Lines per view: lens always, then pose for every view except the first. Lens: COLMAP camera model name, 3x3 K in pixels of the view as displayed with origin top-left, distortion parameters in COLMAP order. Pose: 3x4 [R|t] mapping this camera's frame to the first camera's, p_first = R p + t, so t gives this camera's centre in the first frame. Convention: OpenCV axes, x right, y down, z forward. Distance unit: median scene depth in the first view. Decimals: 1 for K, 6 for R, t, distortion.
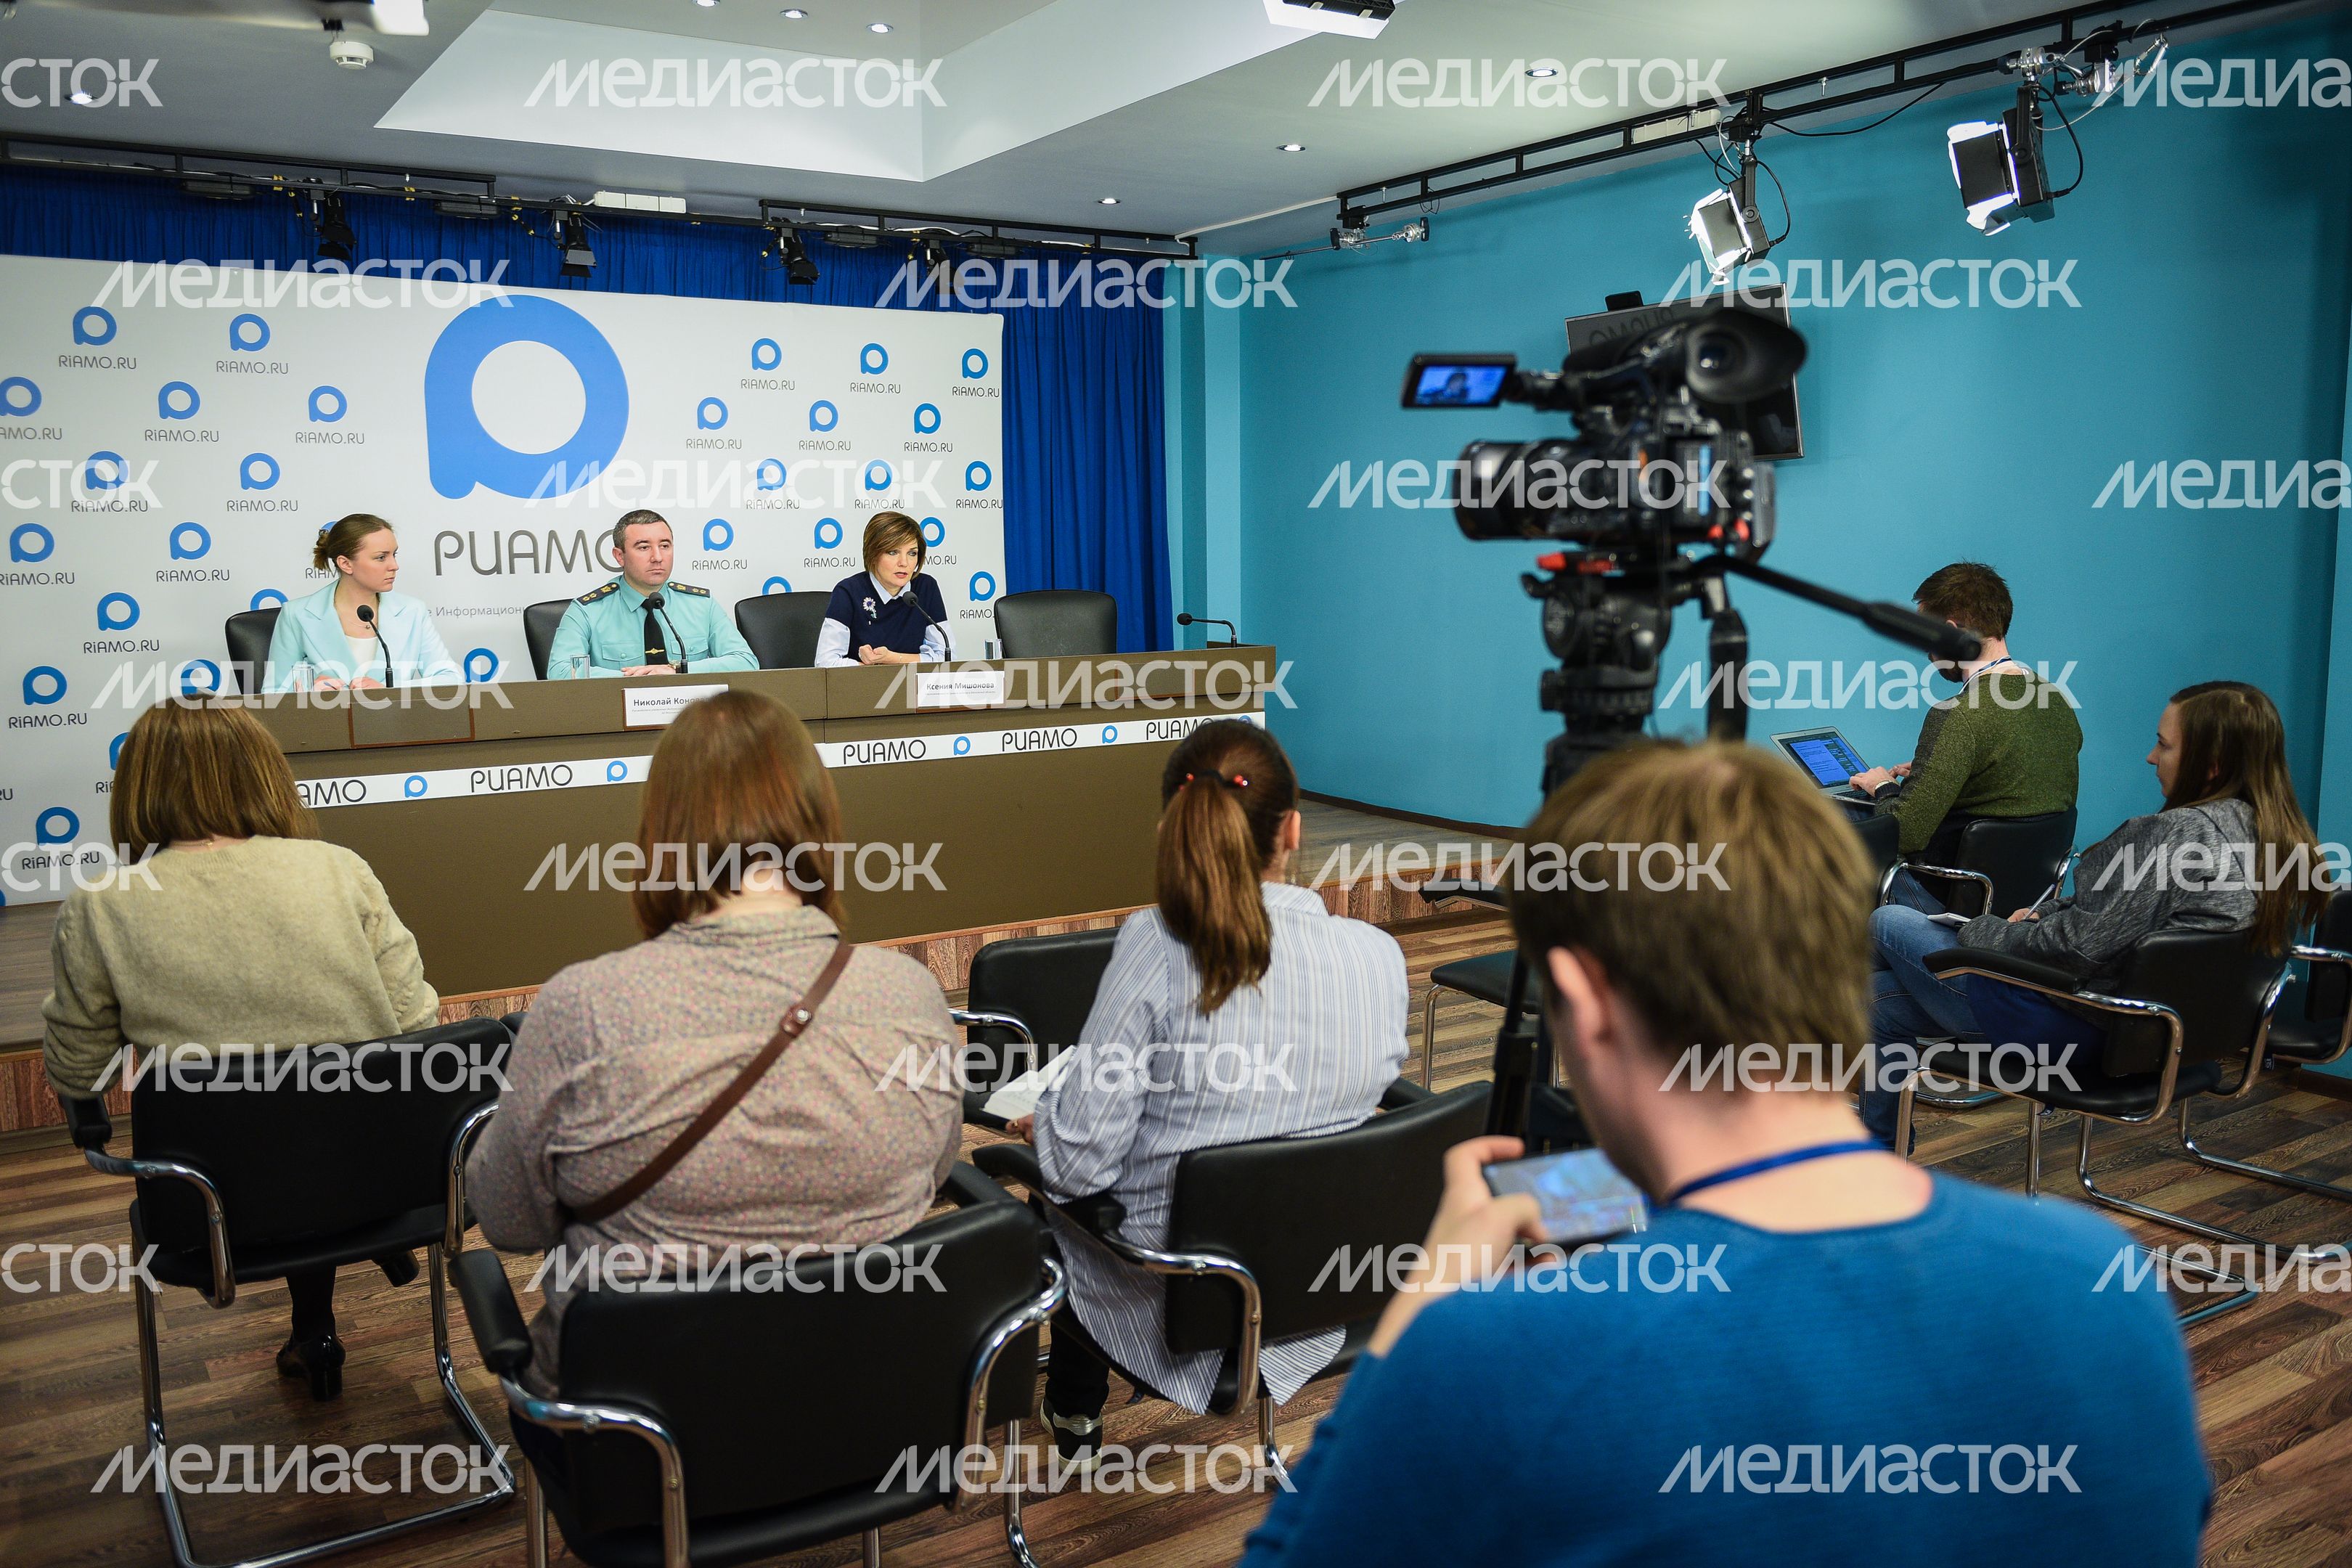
lens RADIAL K [[1865.7, 0, 1176.0], [0, 1865.7, 784.0], [0, 0, 1]] dist [-0.004929, -0.008165]
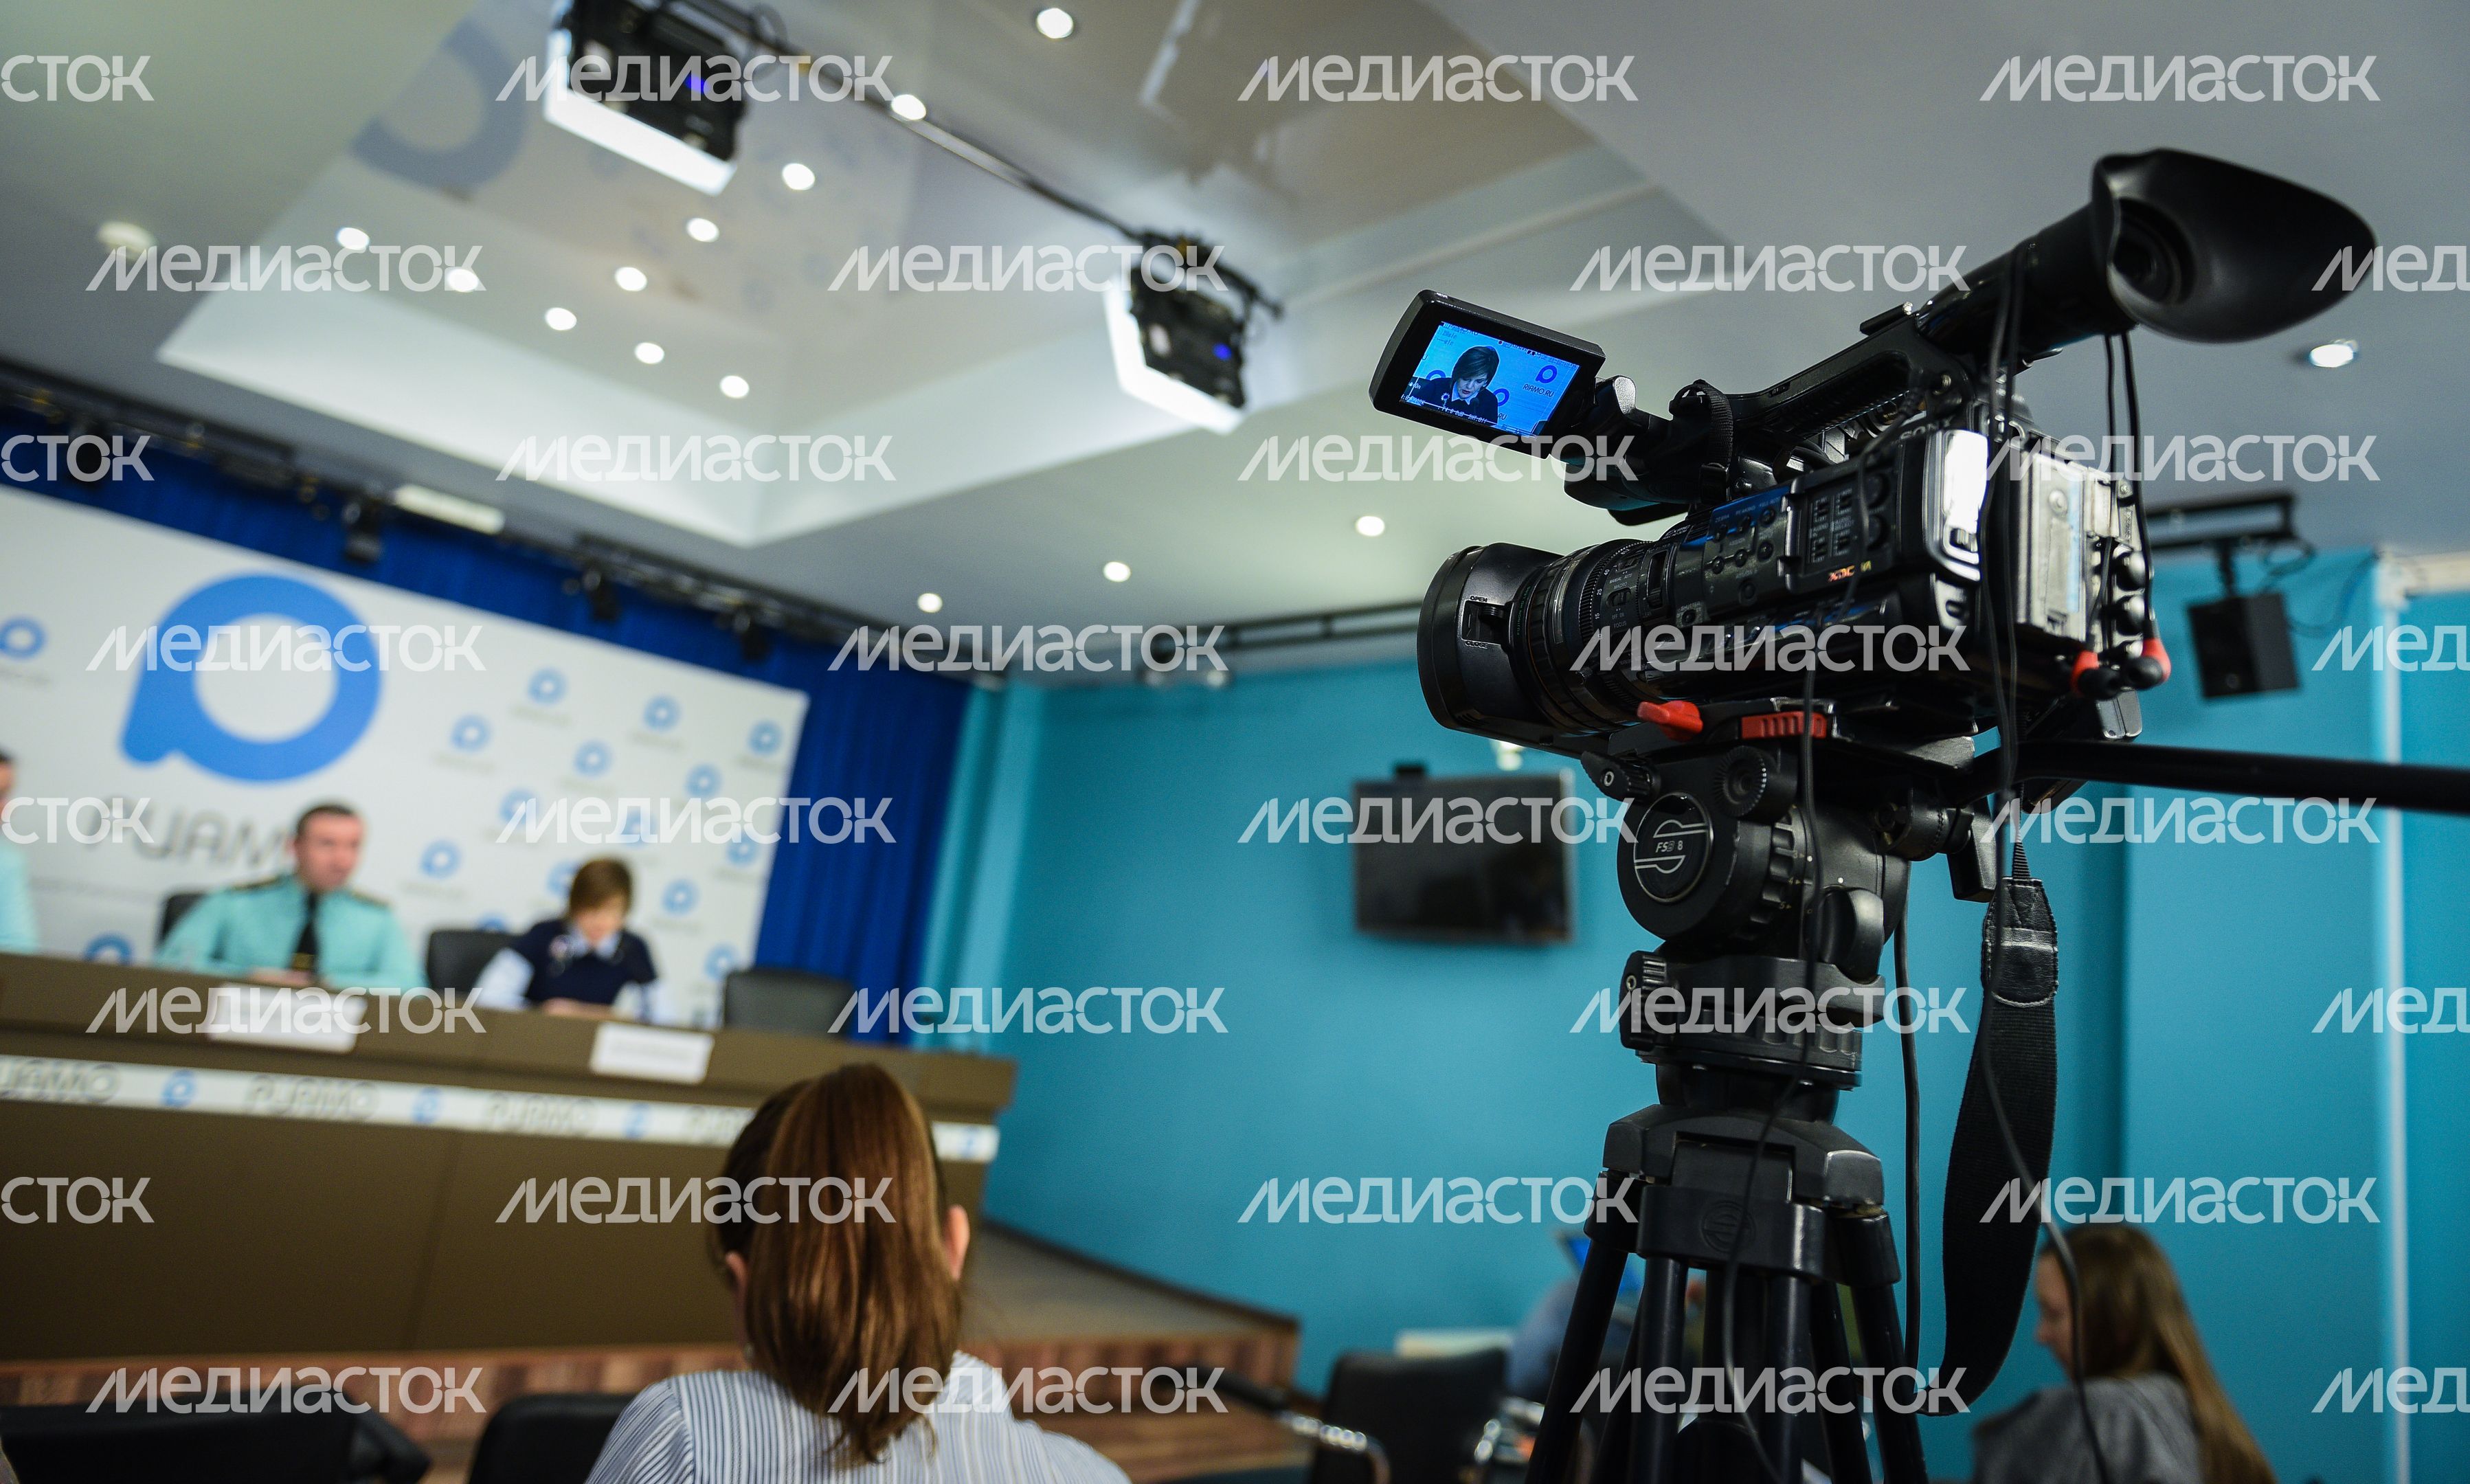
lens RADIAL K [[1620.8, 0, 1239.8], [0, 1620.8, 661.2], [0, 0, 1]] dist [0.004368, -0.000066]
pose [[0.972689, 0.183412, 0.142256, 0.018203], [-0.124711, 0.929854, -0.346148, 0.010070], [-0.195765, 0.318953, 0.927332, 0.314865]]
